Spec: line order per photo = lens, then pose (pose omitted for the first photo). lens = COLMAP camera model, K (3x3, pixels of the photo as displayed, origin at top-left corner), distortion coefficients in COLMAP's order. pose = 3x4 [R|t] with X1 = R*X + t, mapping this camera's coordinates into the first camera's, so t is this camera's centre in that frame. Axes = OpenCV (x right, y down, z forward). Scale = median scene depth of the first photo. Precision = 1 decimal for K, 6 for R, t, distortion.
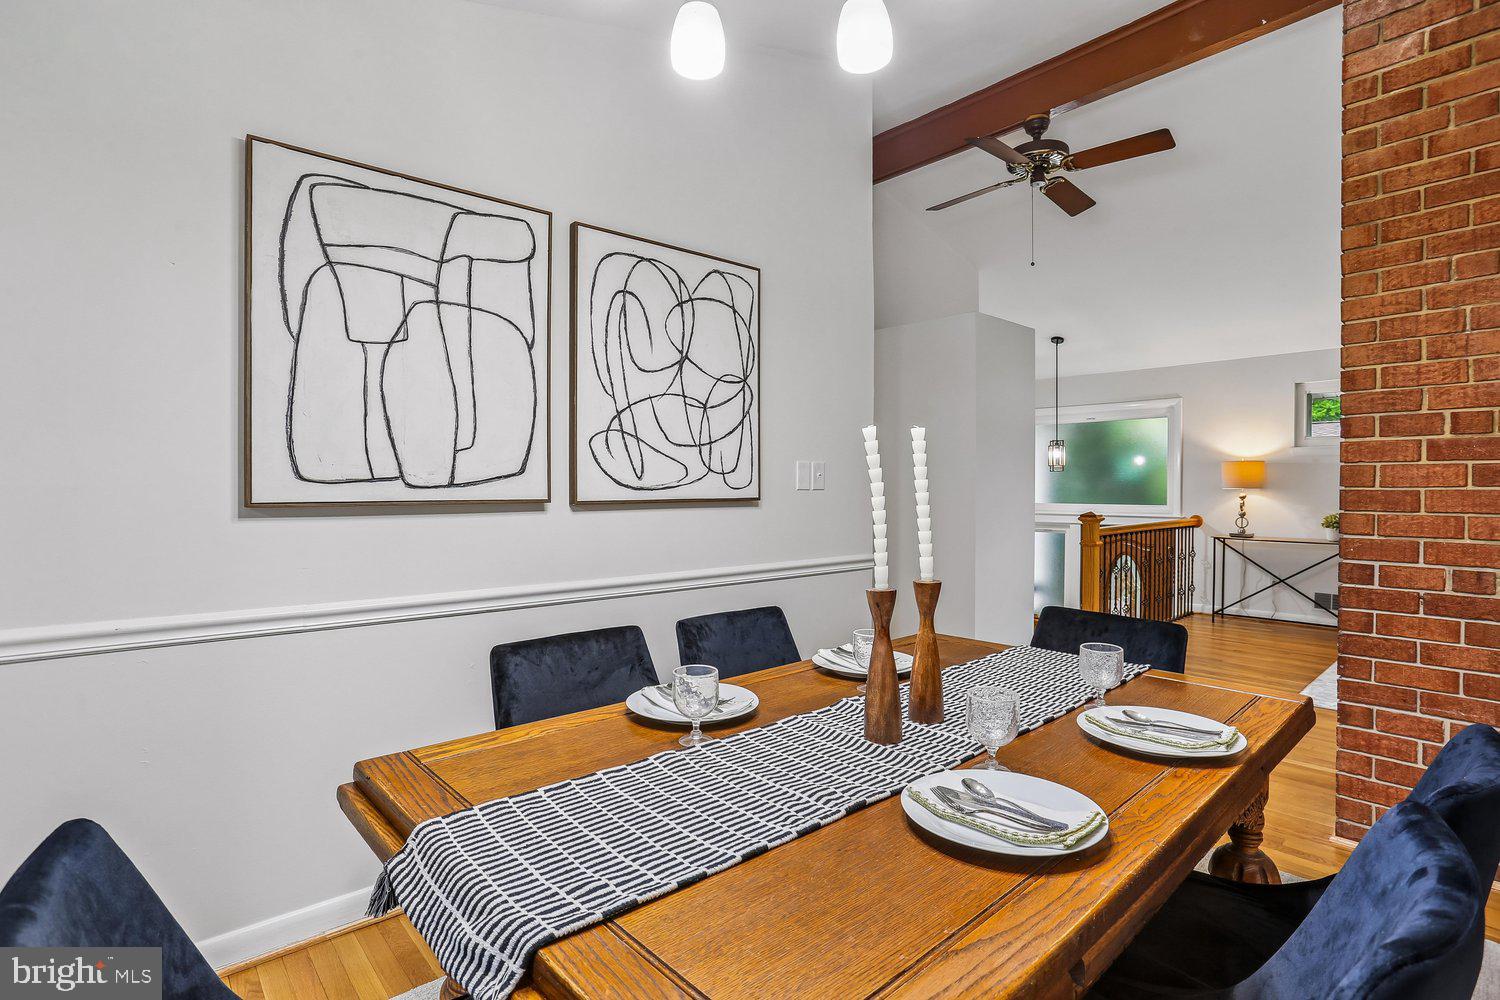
lens RADIAL K [[730.7, 0, 742.4], [0, 730.7, 496.1], [0, 0, 1]] dist [-0.054171, 0.030579]
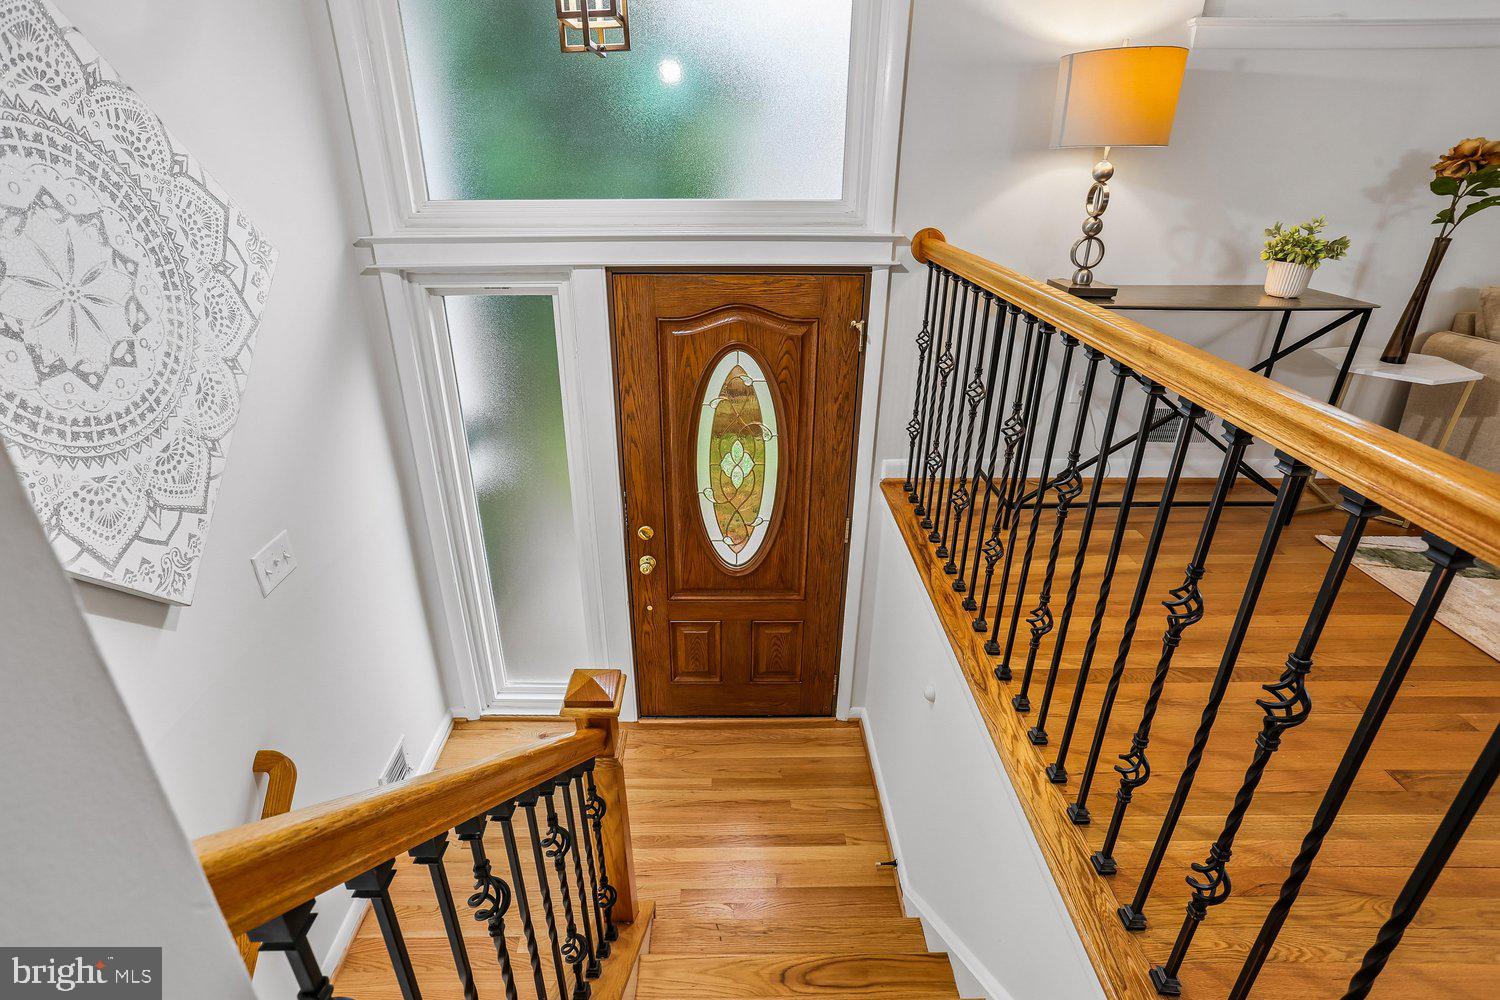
lens RADIAL K [[730.7, 0, 742.4], [0, 730.7, 496.1], [0, 0, 1]] dist [-0.054171, 0.030579]
pose [[0.650824, -0.318453, 0.689215, 0.288581], [0.003912, 0.909177, 0.416392, -0.002197], [-0.759219, -0.268302, 0.592959, 0.834138]]
